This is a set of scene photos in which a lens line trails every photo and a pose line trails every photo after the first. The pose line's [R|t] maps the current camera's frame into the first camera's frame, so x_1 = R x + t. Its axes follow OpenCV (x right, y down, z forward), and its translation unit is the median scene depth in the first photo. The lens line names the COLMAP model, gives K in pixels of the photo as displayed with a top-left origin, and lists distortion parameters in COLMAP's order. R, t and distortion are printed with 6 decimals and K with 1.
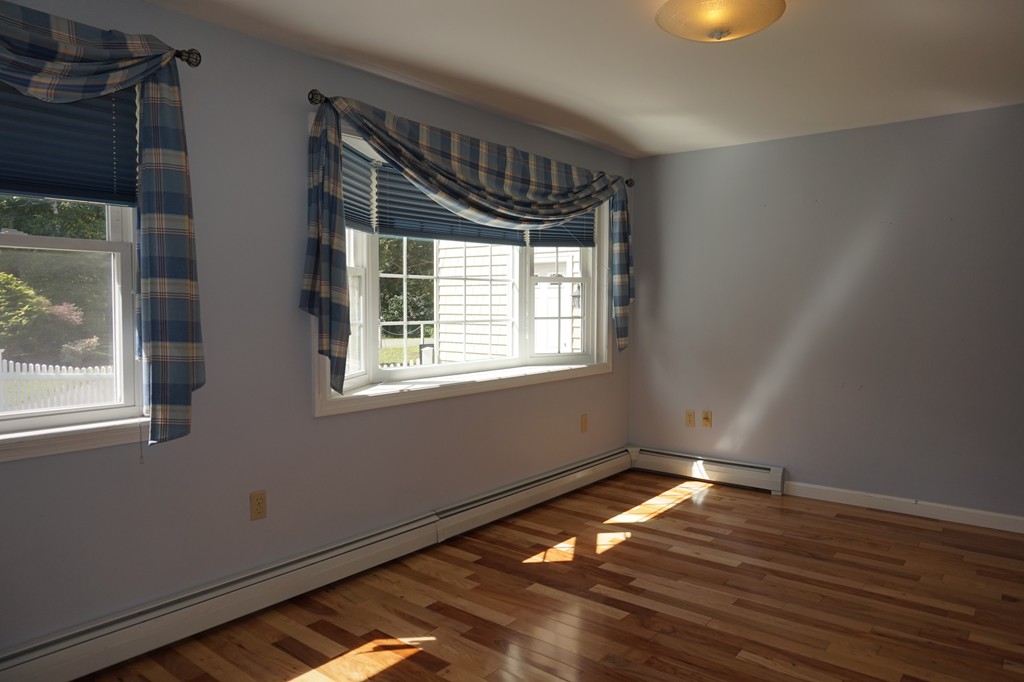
lens RADIAL K [[690.7, 0, 510.7], [0, 690.7, 340.2], [0, 0, 1]] dist [-0.048513, 0.032525]
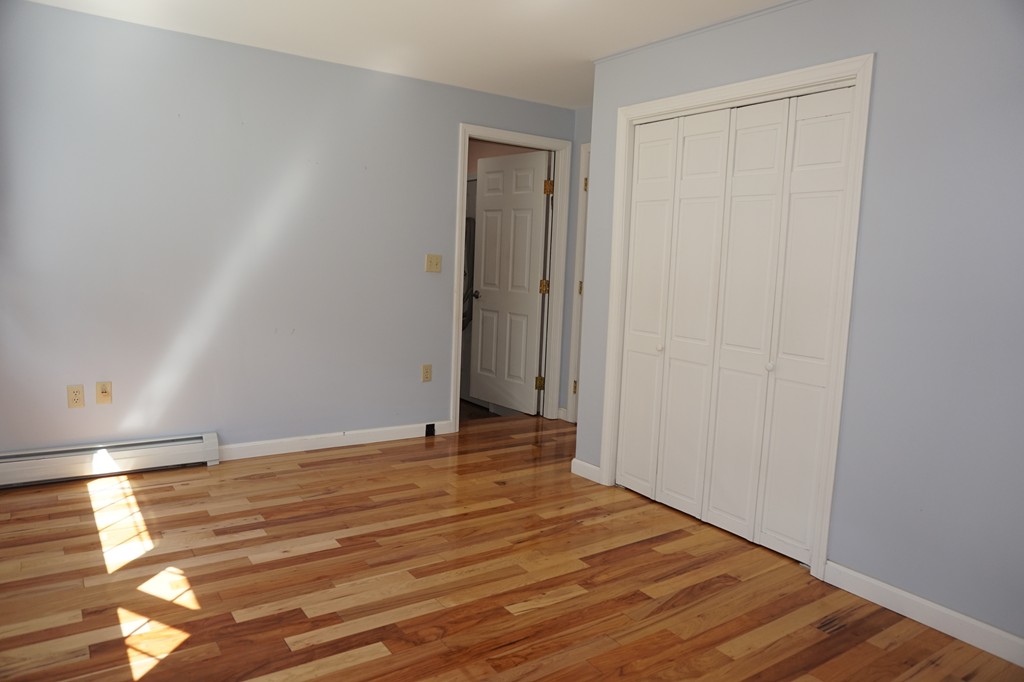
lens RADIAL K [[690.7, 0, 512.0], [0, 690.7, 339.1], [0, 0, 1]] dist [-0.048513, 0.032525]
pose [[0.274314, -0.098391, 0.956593, -0.381543], [0.006973, 0.994929, 0.100334, -0.016879], [-0.961615, -0.020852, 0.273610, 0.499799]]
